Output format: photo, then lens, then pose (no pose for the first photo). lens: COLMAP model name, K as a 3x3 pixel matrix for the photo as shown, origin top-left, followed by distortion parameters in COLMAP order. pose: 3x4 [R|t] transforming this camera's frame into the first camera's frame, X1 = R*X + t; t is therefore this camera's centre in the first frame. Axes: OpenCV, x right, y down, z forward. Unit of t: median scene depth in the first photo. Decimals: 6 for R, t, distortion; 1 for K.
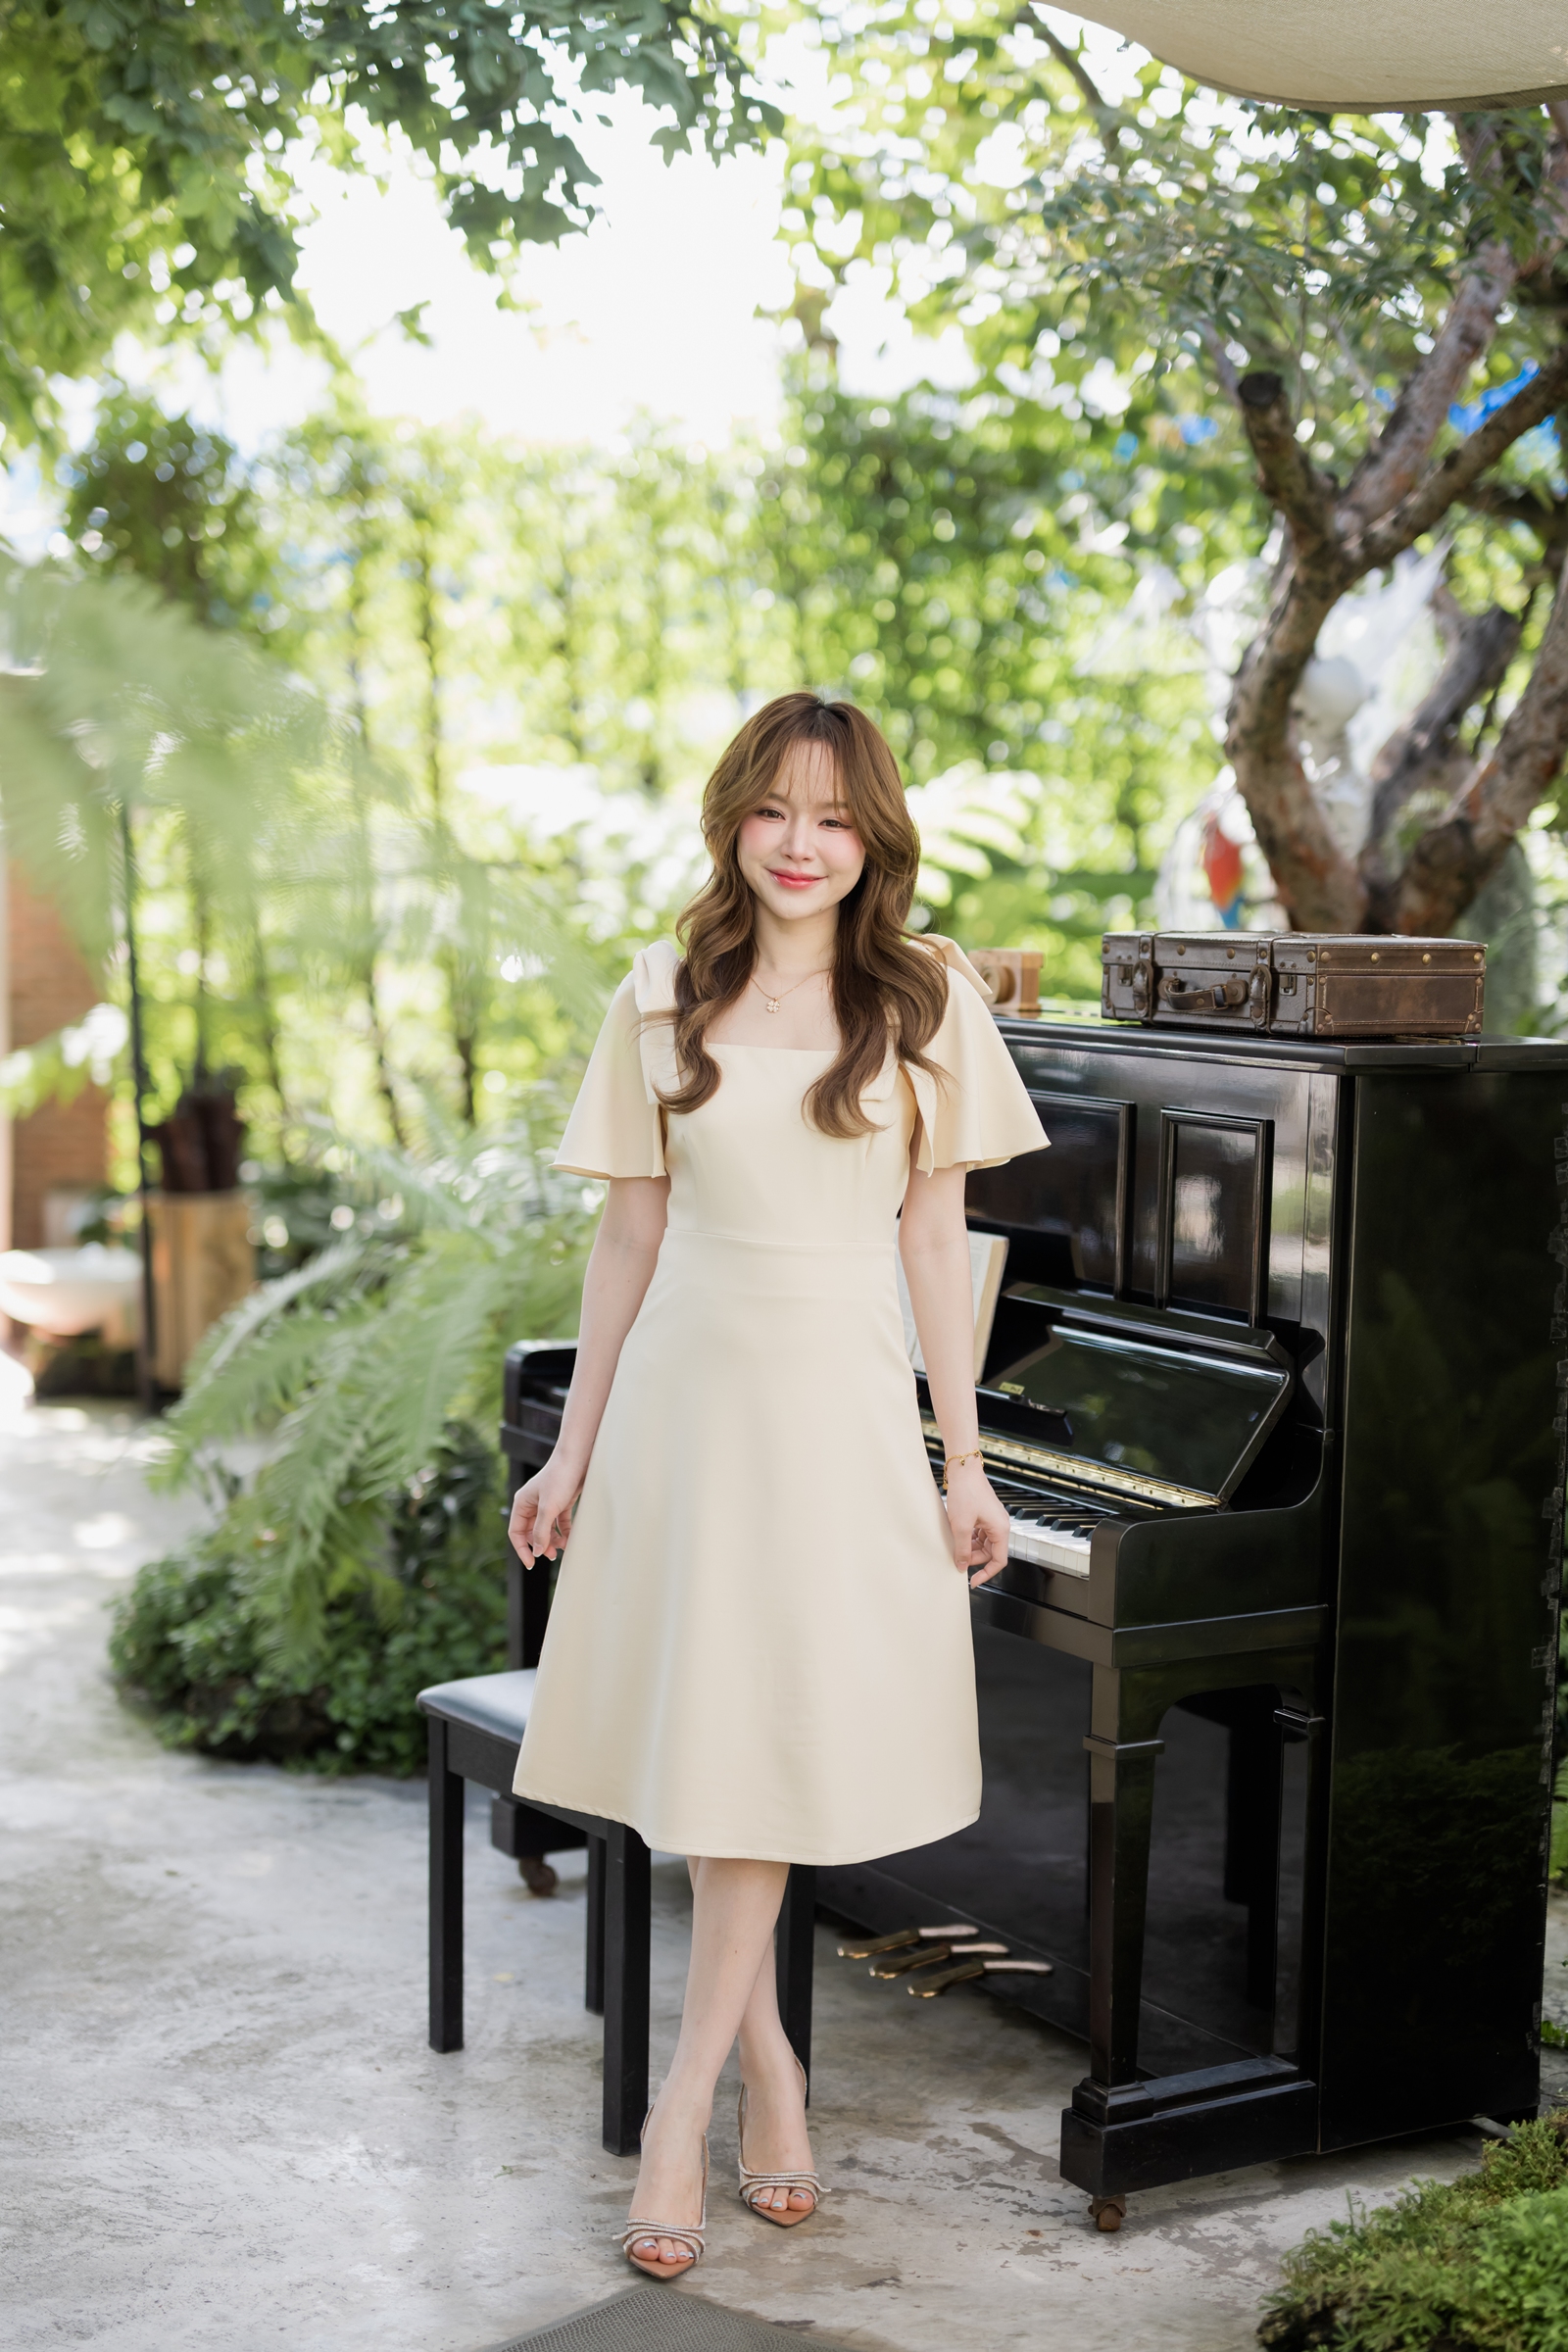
lens RADIAL K [[3405.3, 0, 780.4], [0, 3405.3, 1185.2], [0, 0, 1]] dist [0.008212, 0.000000]
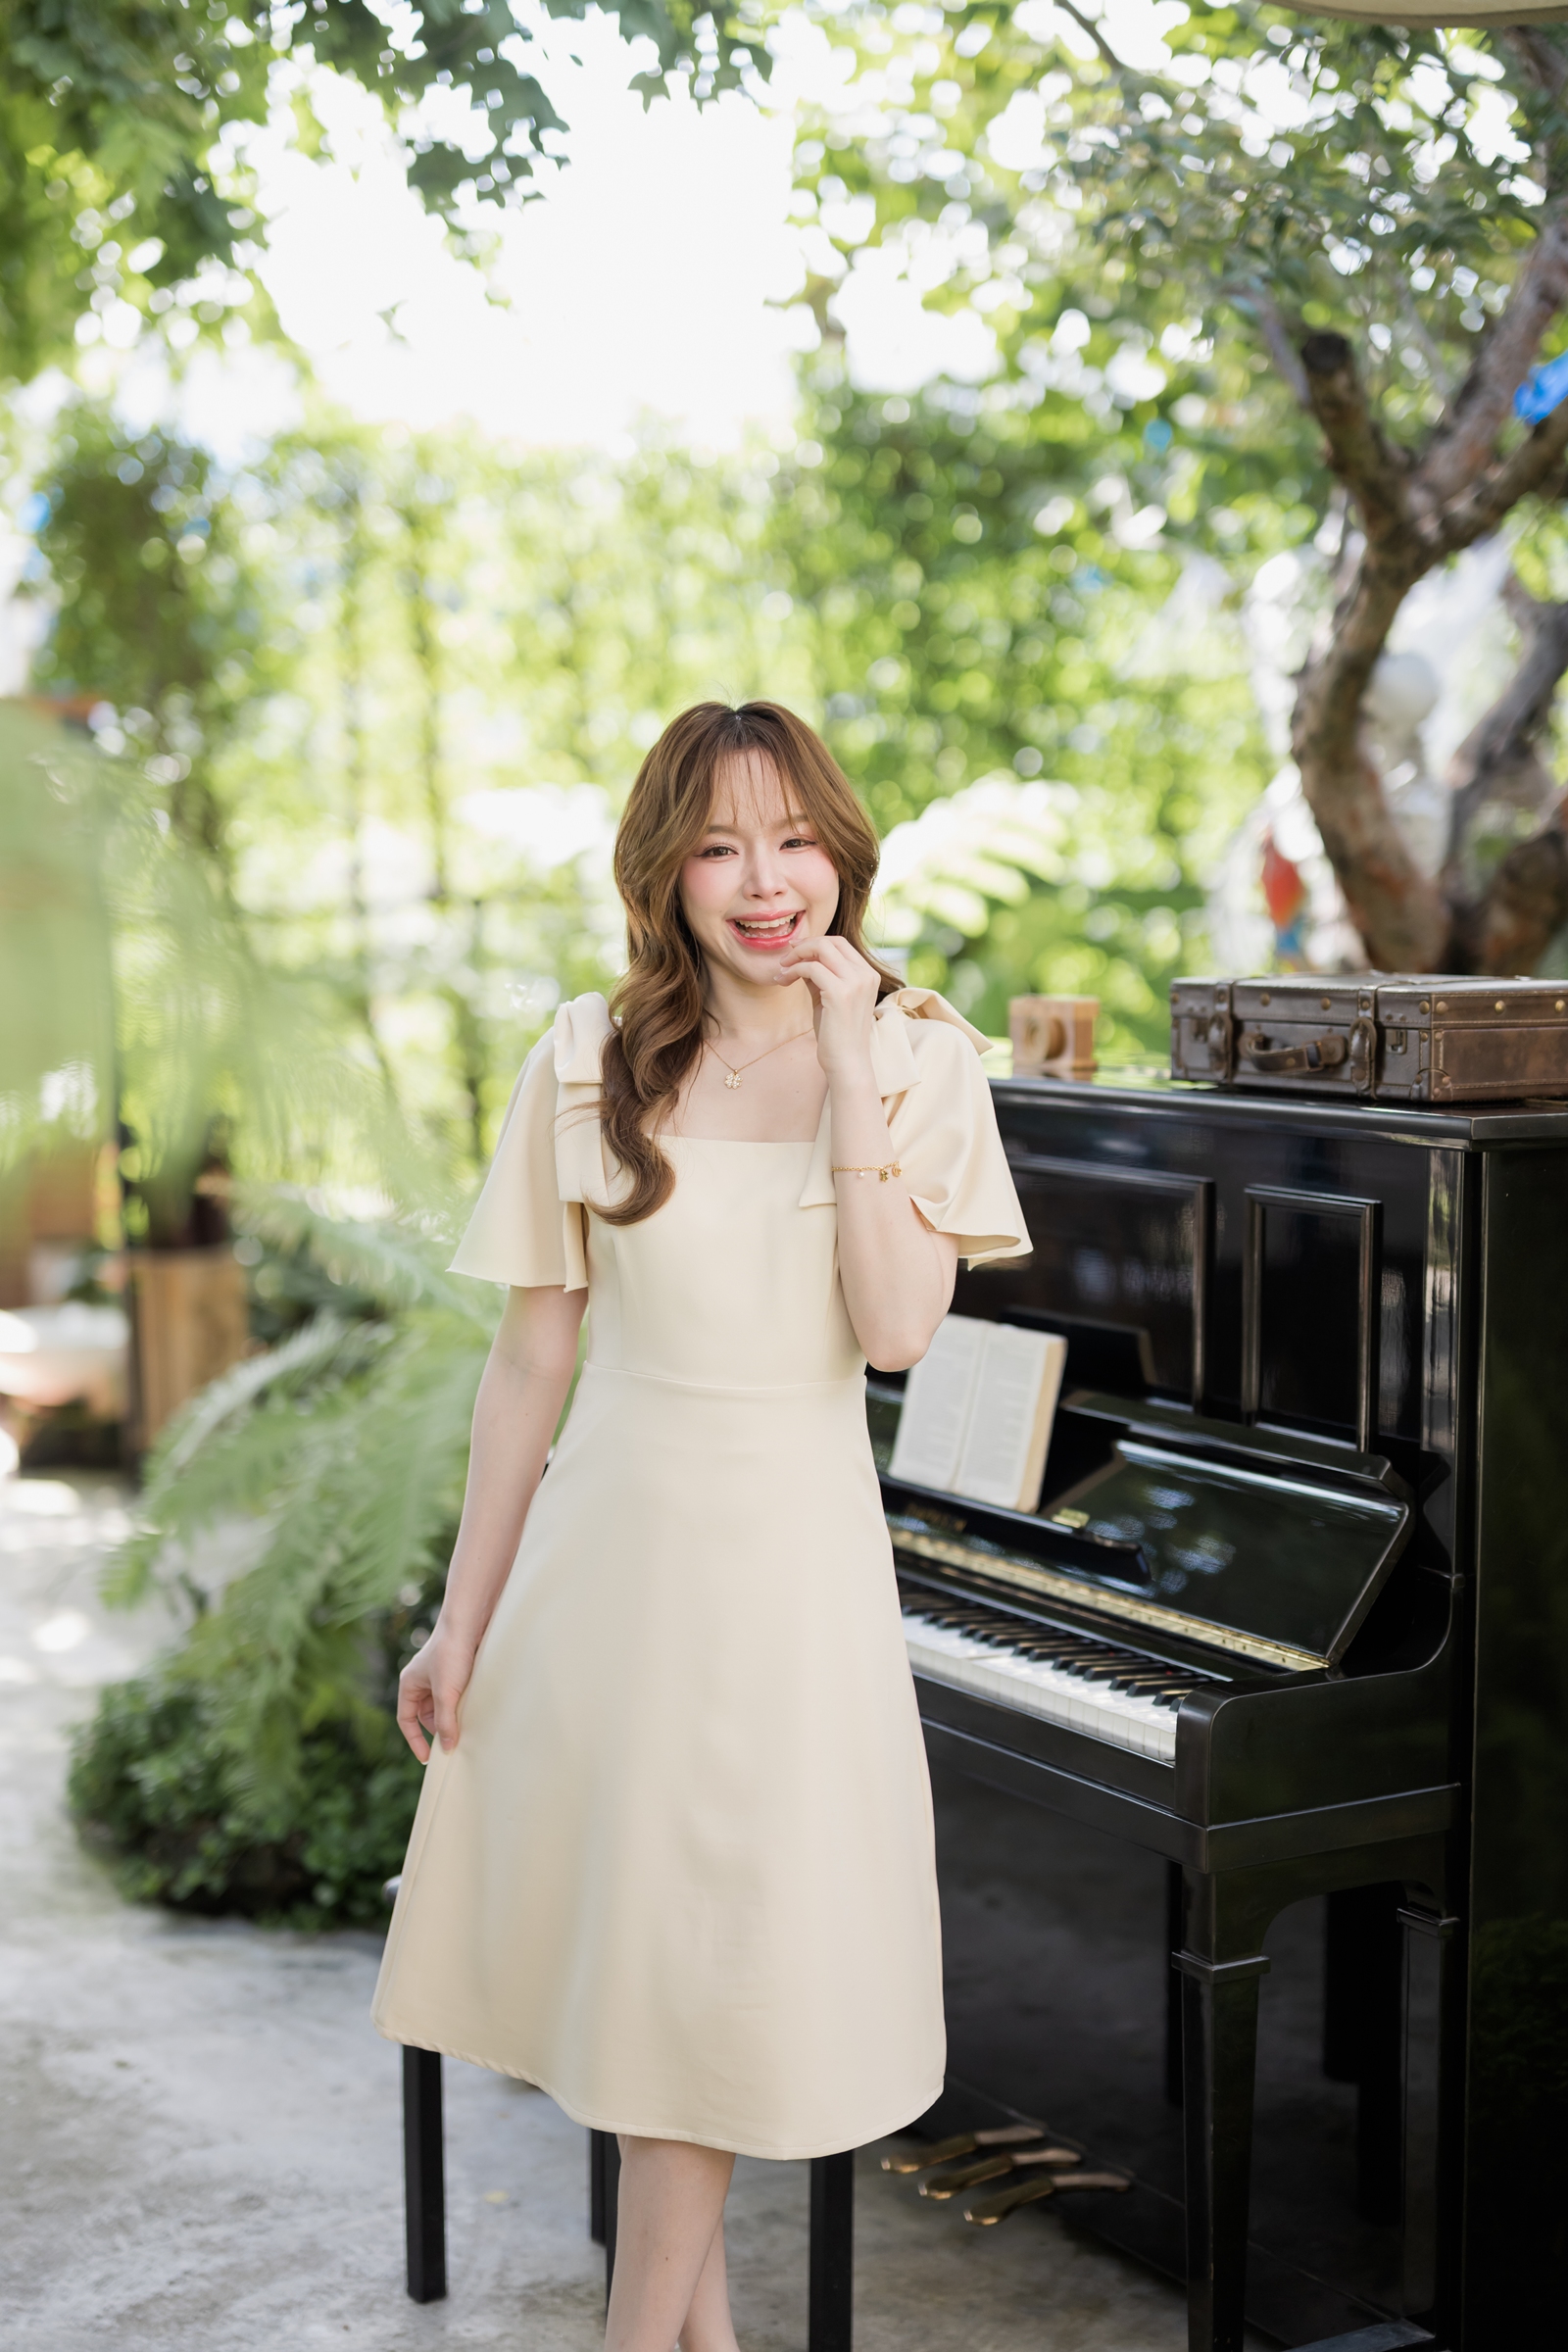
lens RADIAL K [[3405.3, 0, 786.9], [0, 3405.3, 1168.8], [0, 0, 1]] dist [0.008212, 0.000000]
pose [[0.999774, -0.019850, -0.007631, 0.003151], [0.019789, 0.999773, -0.007879, -0.015233], [0.007785, 0.007726, 0.999940, 0.102729]]
